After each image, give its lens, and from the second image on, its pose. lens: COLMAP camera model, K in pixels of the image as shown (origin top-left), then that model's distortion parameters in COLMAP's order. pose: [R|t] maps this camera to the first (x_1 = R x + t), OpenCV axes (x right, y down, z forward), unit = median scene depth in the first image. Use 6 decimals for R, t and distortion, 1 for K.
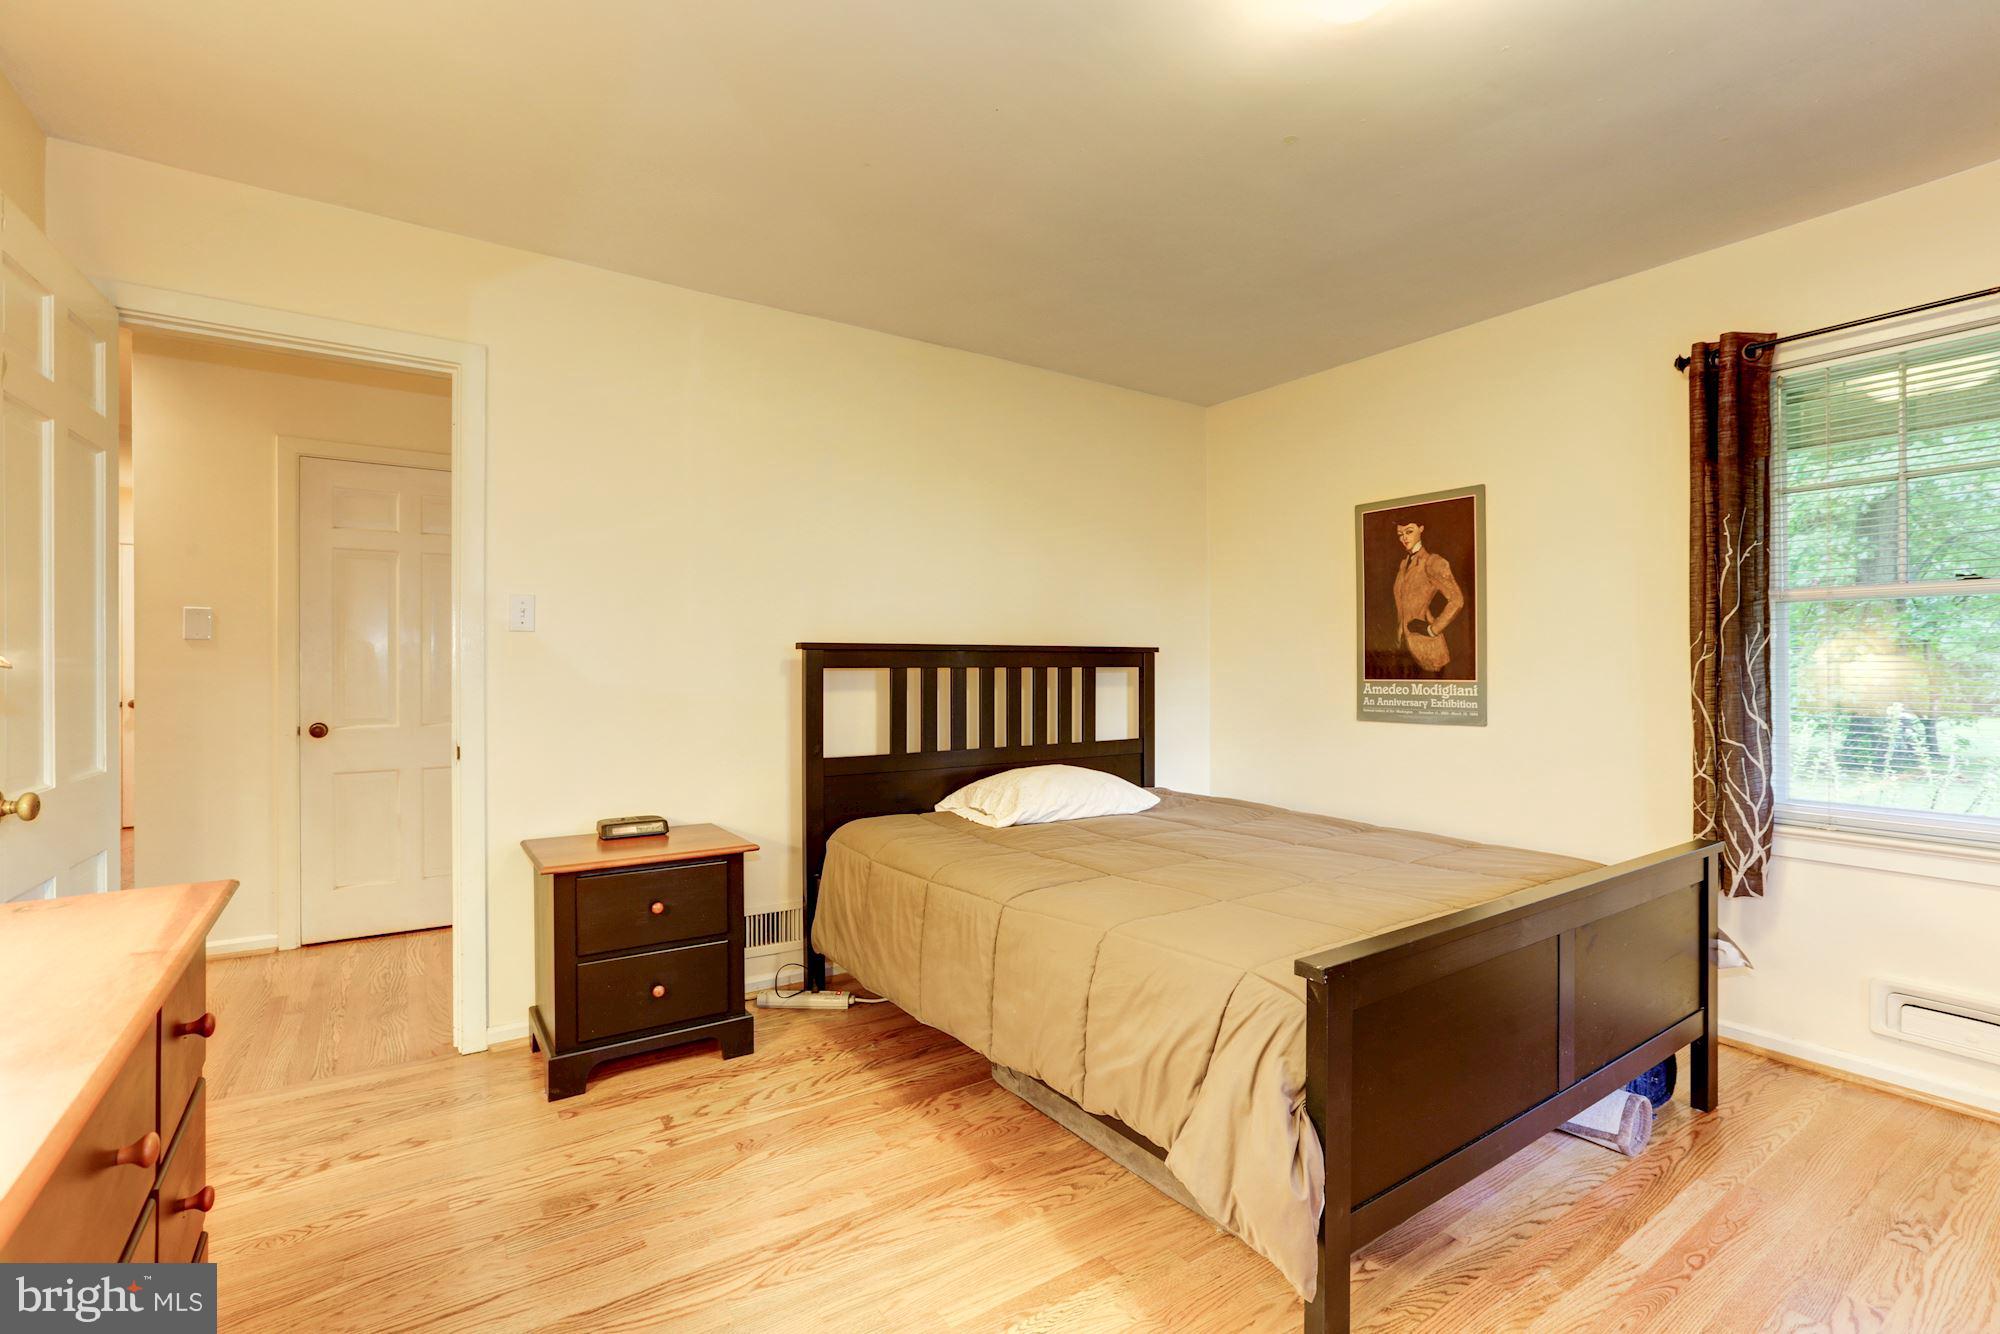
lens RADIAL K [[890.8, 0, 998.9], [0, 890.8, 670.2], [0, 0, 1]] dist [-0.004559, 0.000828]
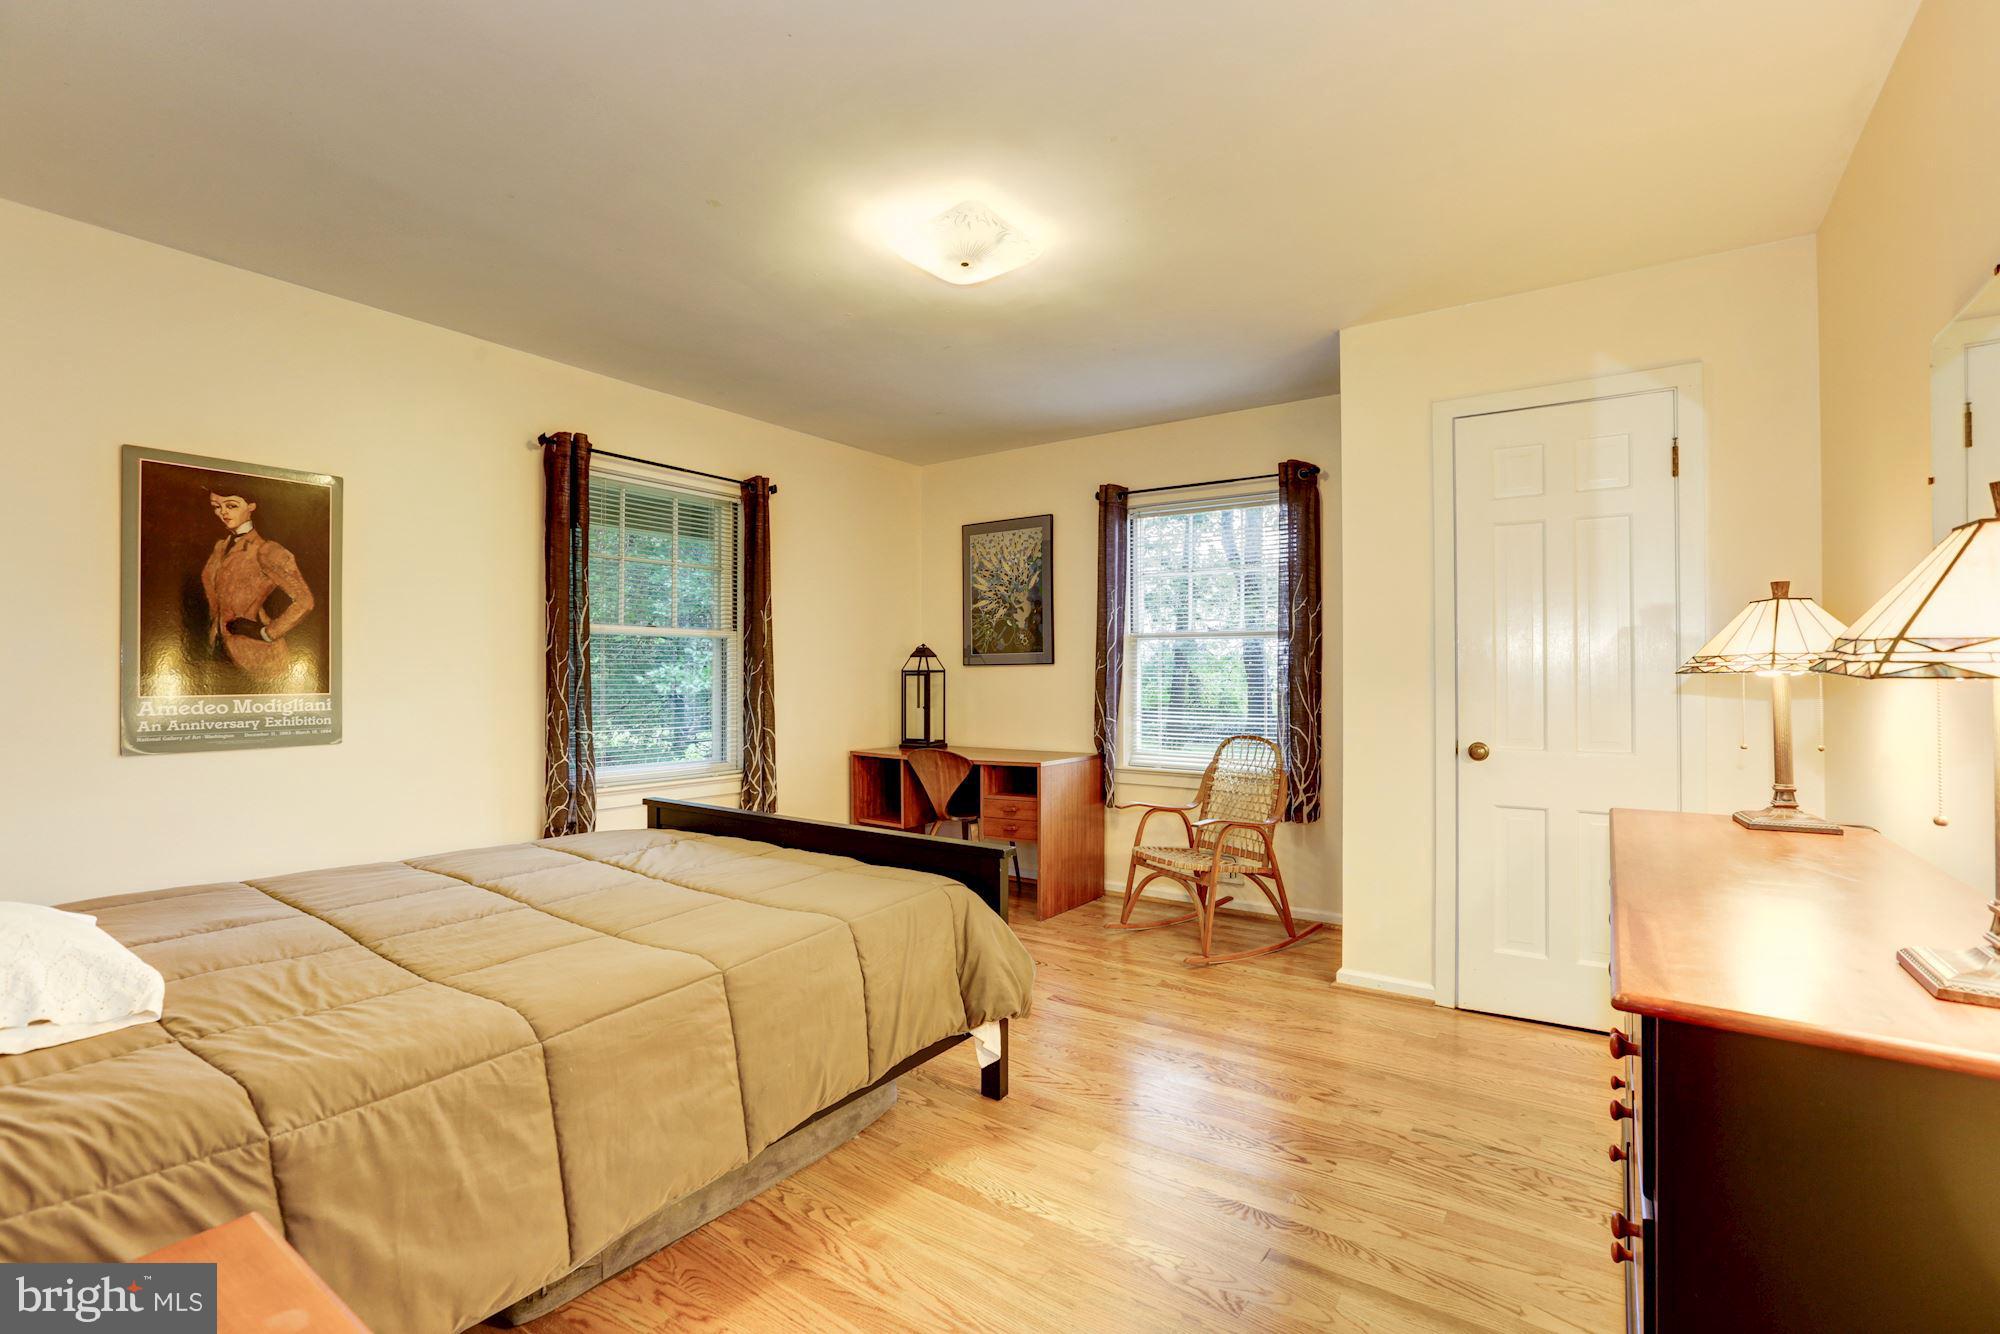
lens RADIAL K [[890.8, 0, 1007.2], [0, 890.8, 665.8], [0, 0, 1]] dist [-0.004559, 0.000828]
pose [[-0.335644, 0.008926, 0.941947, -0.513745], [0.003616, 0.999960, -0.008187, -0.005865], [-0.941982, 0.000658, -0.335663, 0.629990]]
